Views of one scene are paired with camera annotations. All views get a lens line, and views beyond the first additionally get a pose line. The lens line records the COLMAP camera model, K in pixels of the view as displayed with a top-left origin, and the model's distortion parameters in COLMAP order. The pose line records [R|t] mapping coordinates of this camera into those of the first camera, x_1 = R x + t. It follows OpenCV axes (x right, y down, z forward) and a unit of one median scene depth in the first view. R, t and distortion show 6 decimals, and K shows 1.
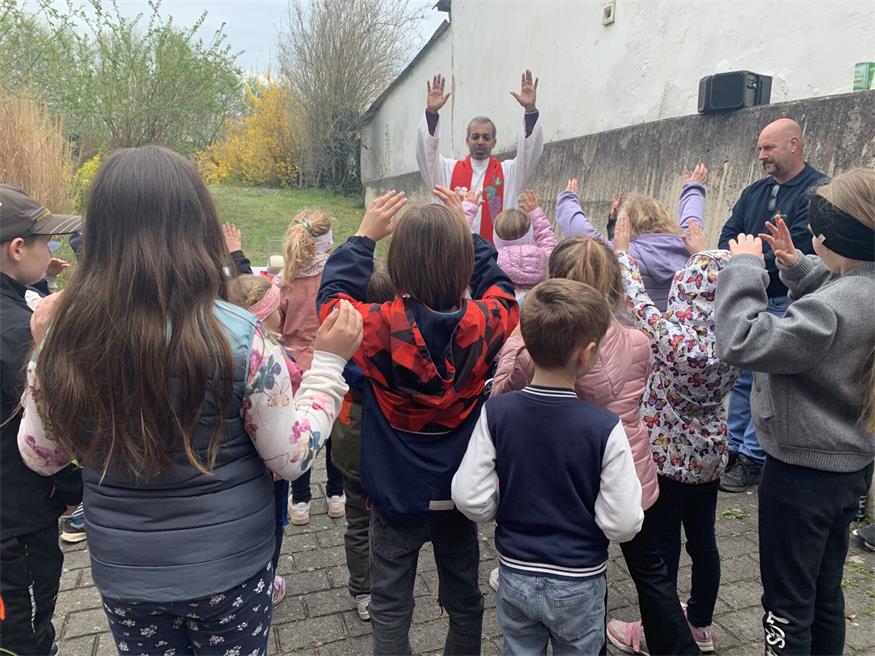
lens RADIAL K [[681.5, 0, 436.1], [0, 681.5, 334.3], [0, 0, 1]] dist [0.033916, -0.025952]
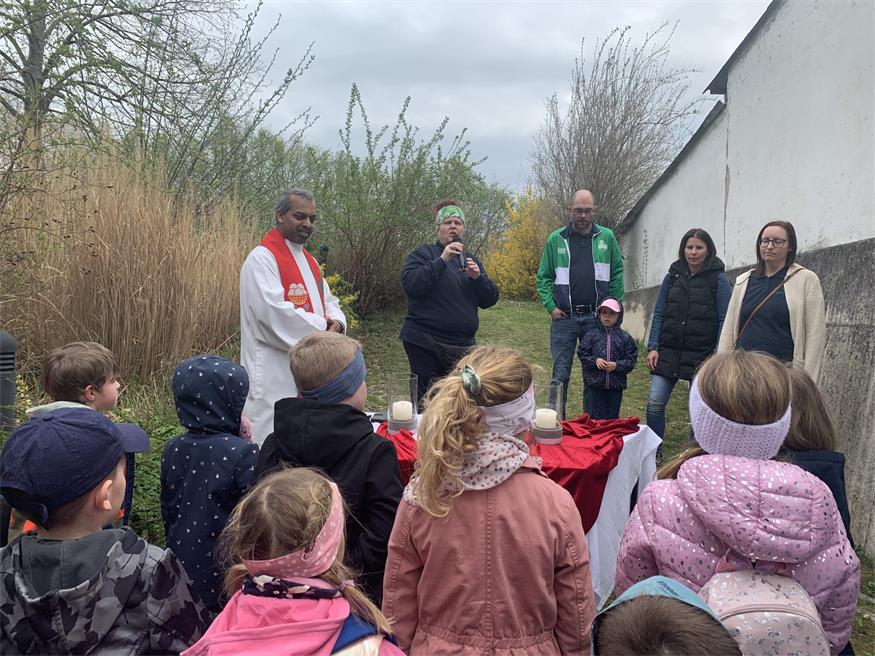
lens RADIAL K [[681.5, 0, 441.9], [0, 681.5, 321.3], [0, 0, 1]] dist [0.033916, -0.025952]
pose [[0.928087, 0.024742, -0.371540, 0.016871], [-0.091179, 0.982514, -0.162333, -0.040538], [0.361027, 0.184536, 0.914115, 0.184998]]
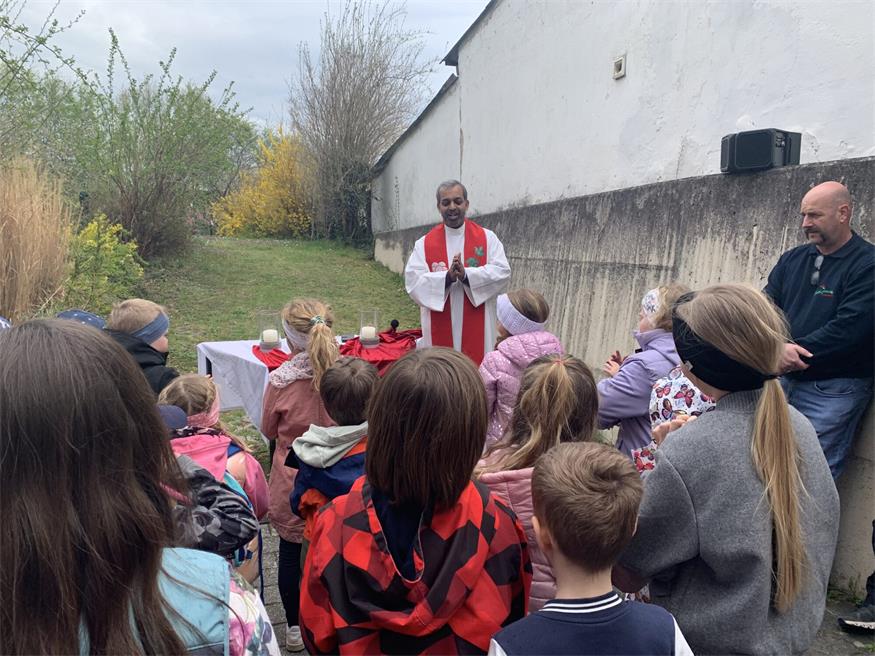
lens RADIAL K [[681.5, 0, 433.7], [0, 681.5, 328.4], [0, 0, 1]] dist [0.033916, -0.025952]
pose [[0.999555, -0.013029, -0.026828, 0.007758], [0.011167, 0.997593, -0.068430, -0.023938], [0.027655, 0.068100, 0.997295, 0.036809]]
